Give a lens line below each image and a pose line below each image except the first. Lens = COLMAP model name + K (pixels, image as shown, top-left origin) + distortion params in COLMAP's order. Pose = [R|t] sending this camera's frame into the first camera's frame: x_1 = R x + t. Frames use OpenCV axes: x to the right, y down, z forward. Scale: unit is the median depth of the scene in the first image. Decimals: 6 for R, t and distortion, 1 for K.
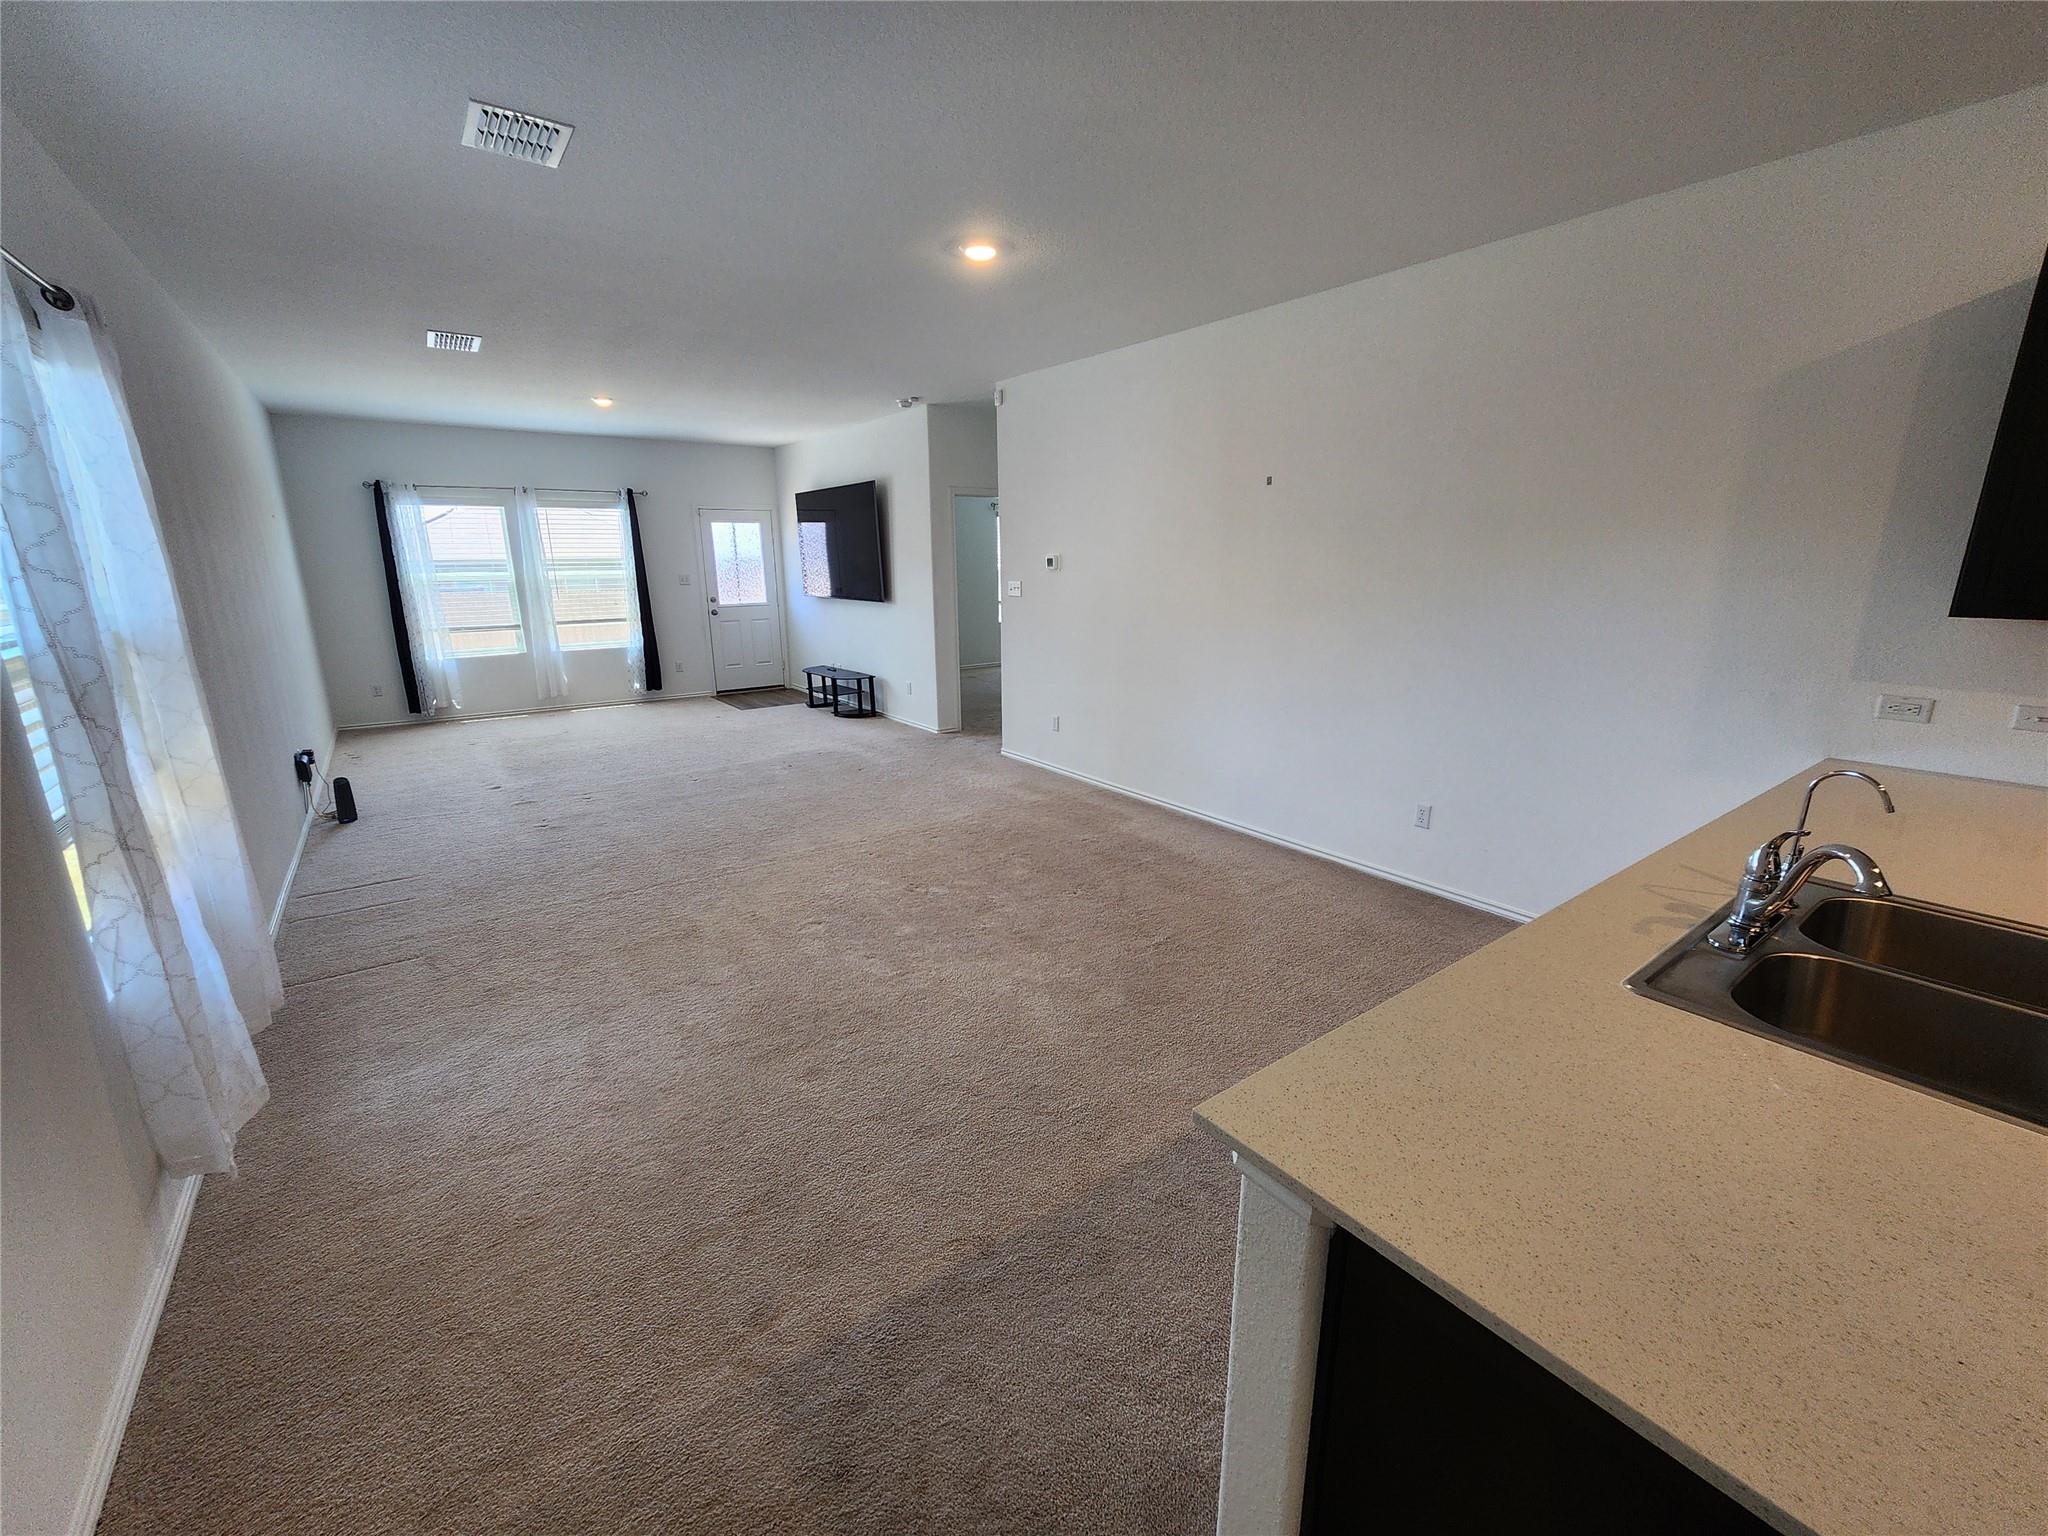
lens RADIAL K [[838.8, 0, 1026.7], [0, 838.8, 765.9], [0, 0, 1]] dist [-0.000382, -0.000168]
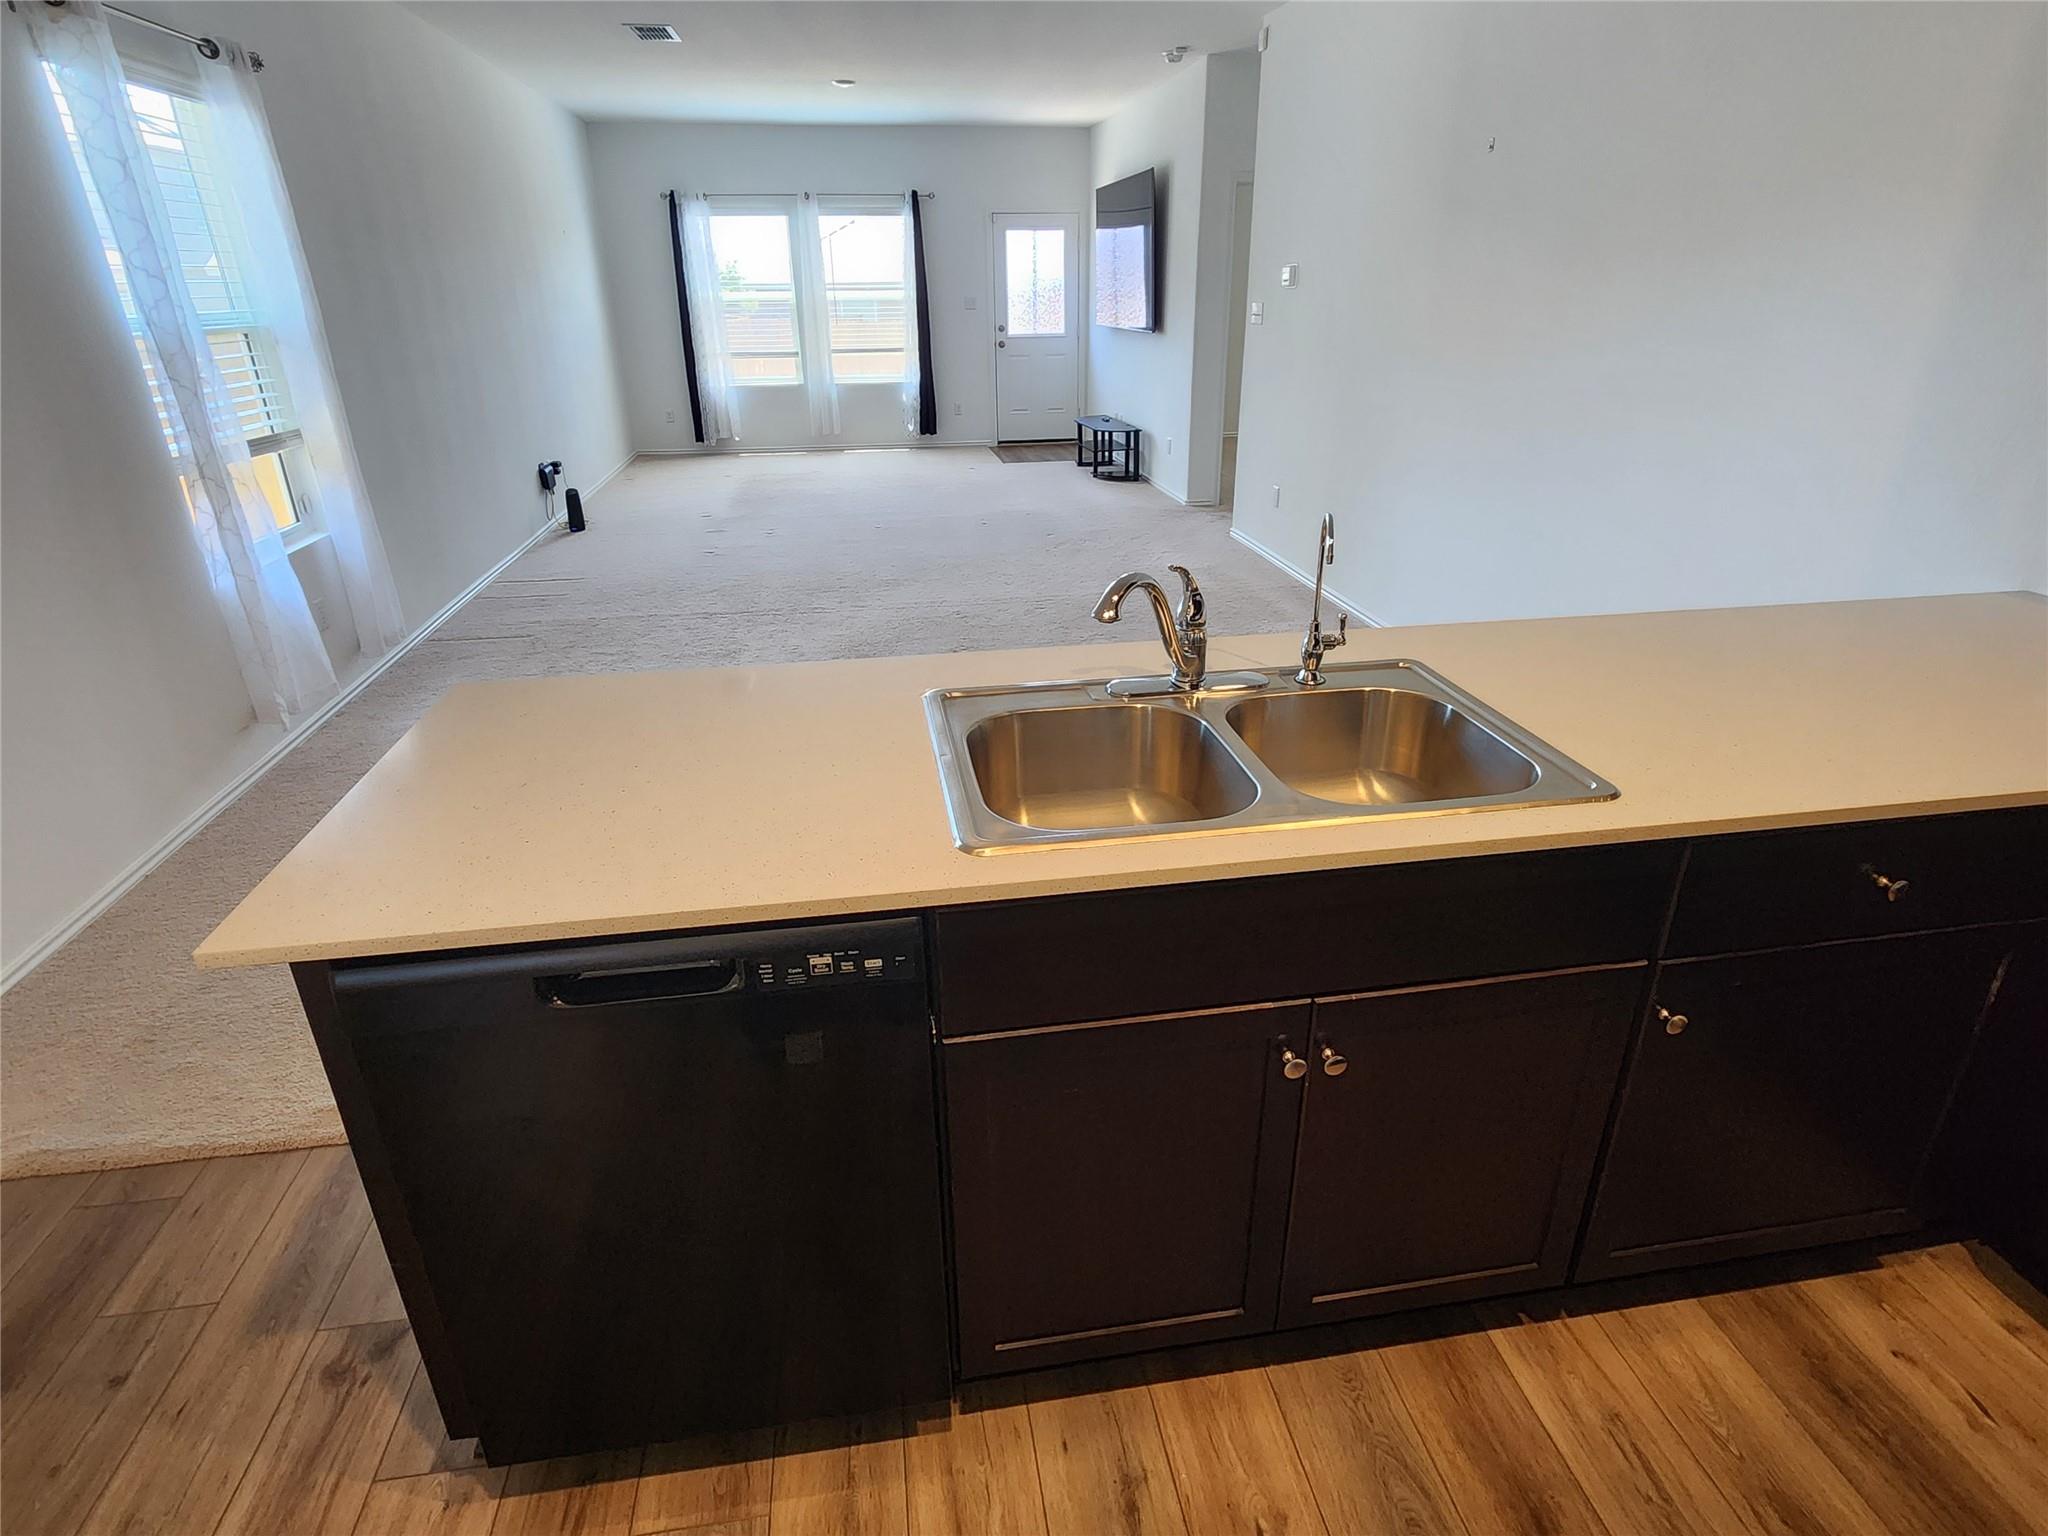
lens RADIAL K [[1084.8, 0, 1029.6], [0, 1084.8, 763.1], [0, 0, 1]] dist [0.000360, 0.000606]
pose [[0.892079, 0.182109, -0.413560, 0.341150], [-0.107408, 0.974422, 0.197395, 0.018547], [0.438930, -0.131672, 0.888821, -0.029145]]
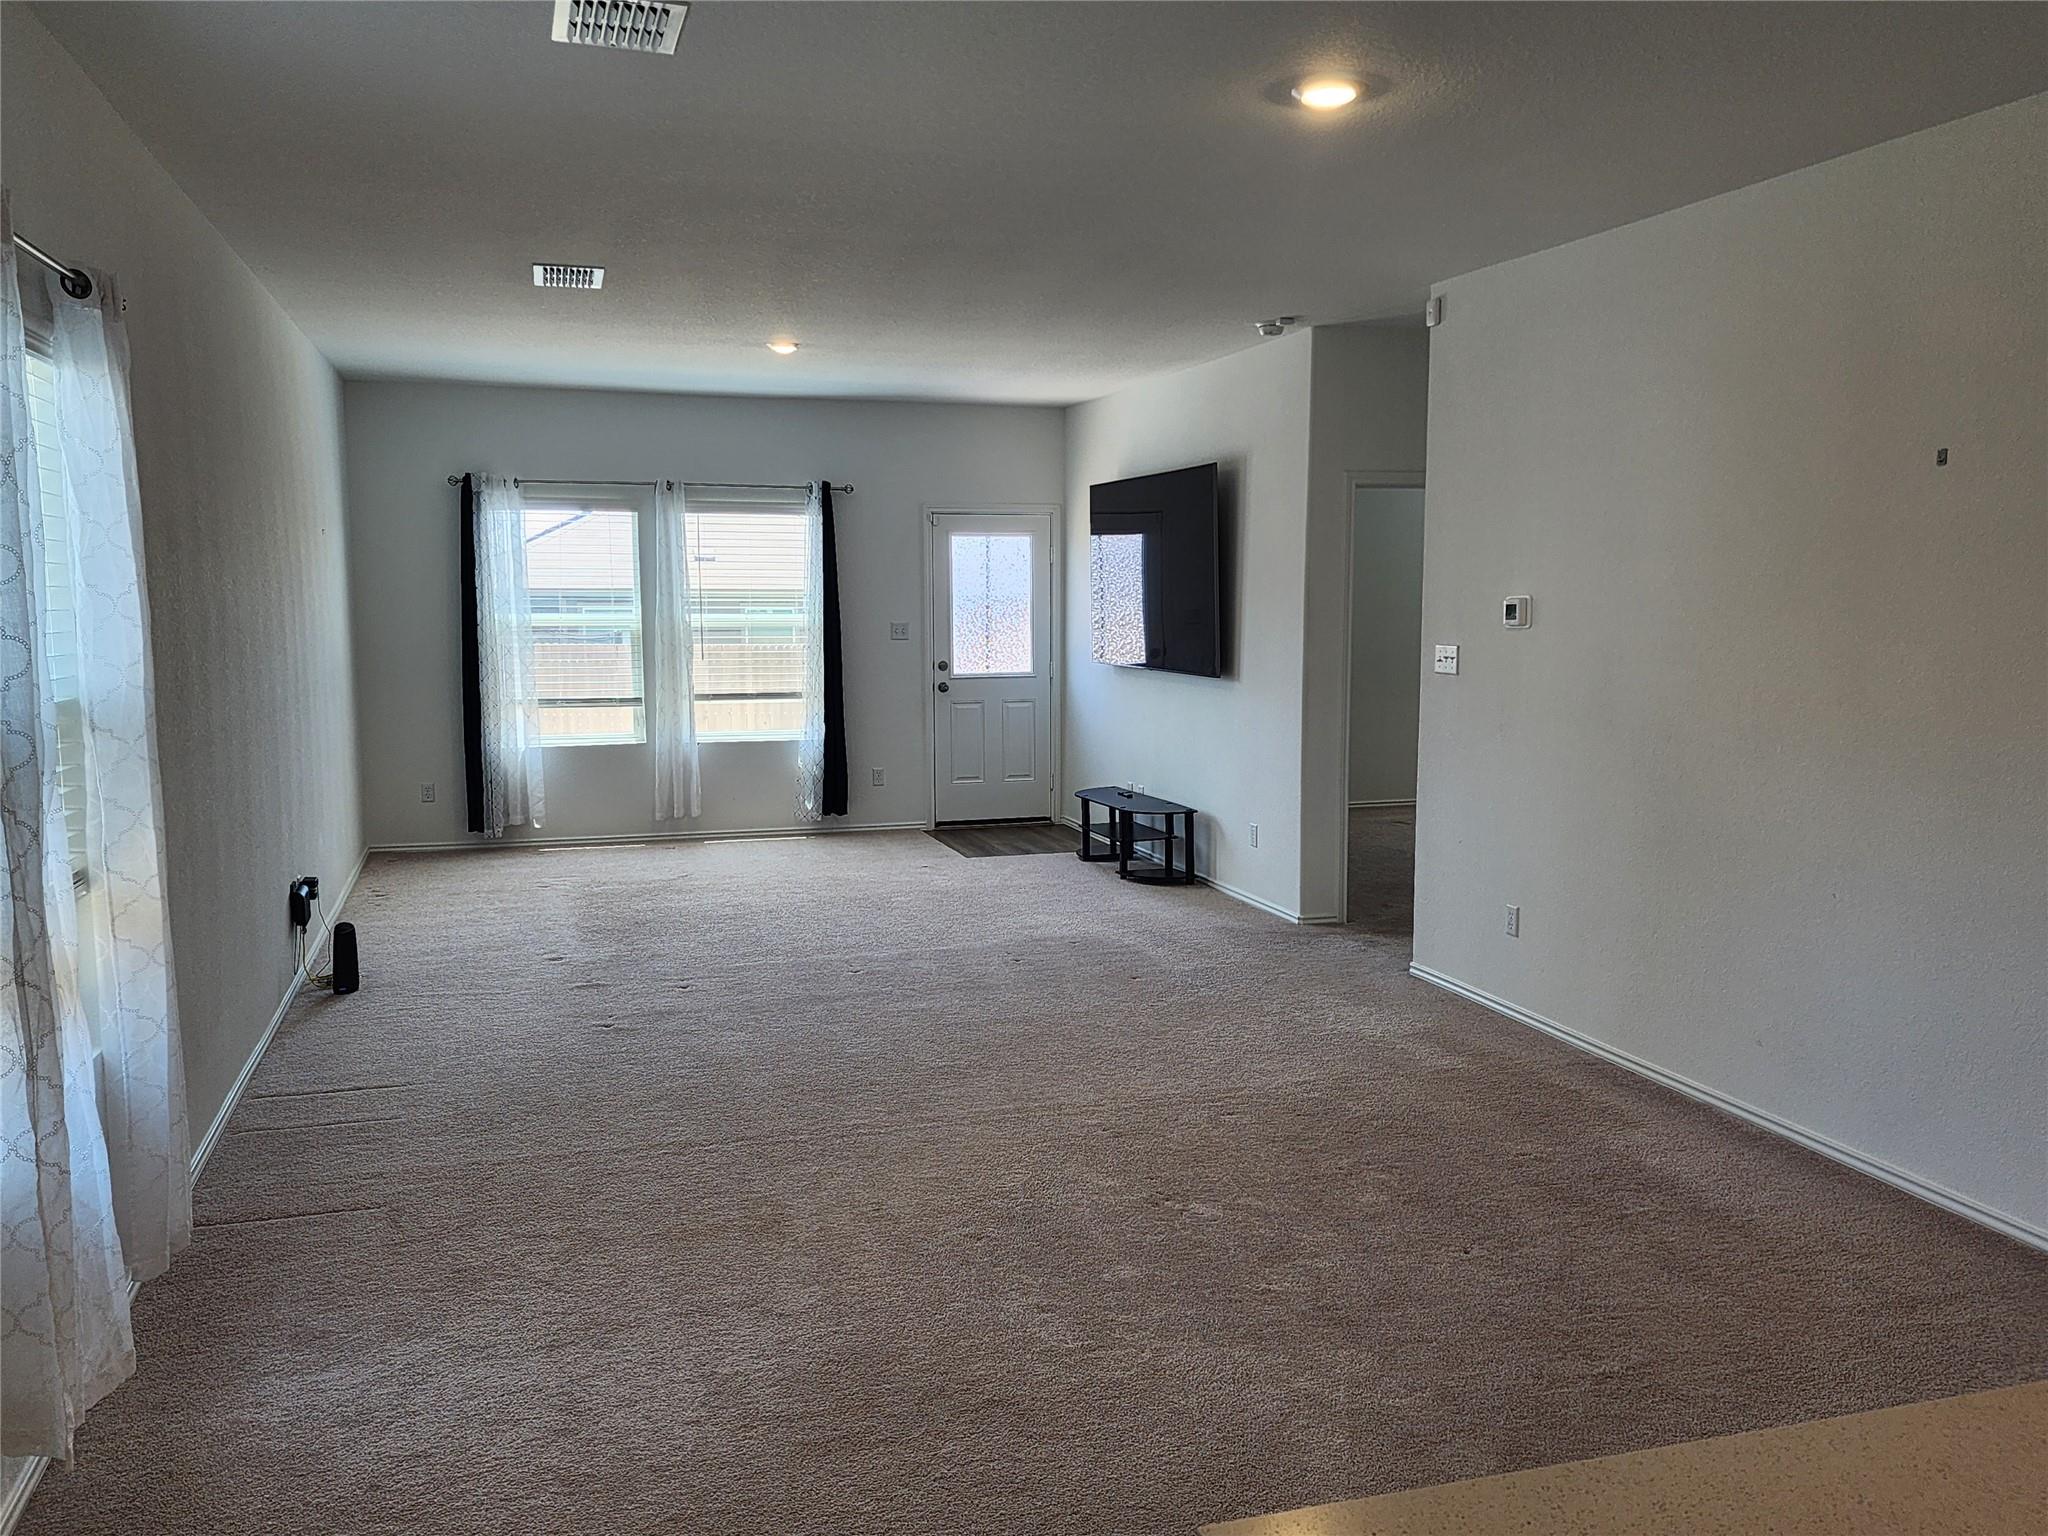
lens RADIAL K [[1632.6, 0, 1019.4], [0, 1632.6, 772.1], [0, 0, 1]] dist [0.082584, -0.083078]
pose [[0.944004, 0.043722, -0.327023, 0.088528], [-0.086039, 0.989508, -0.116070, 0.001972], [0.318517, 0.137707, 0.937861, -0.051550]]
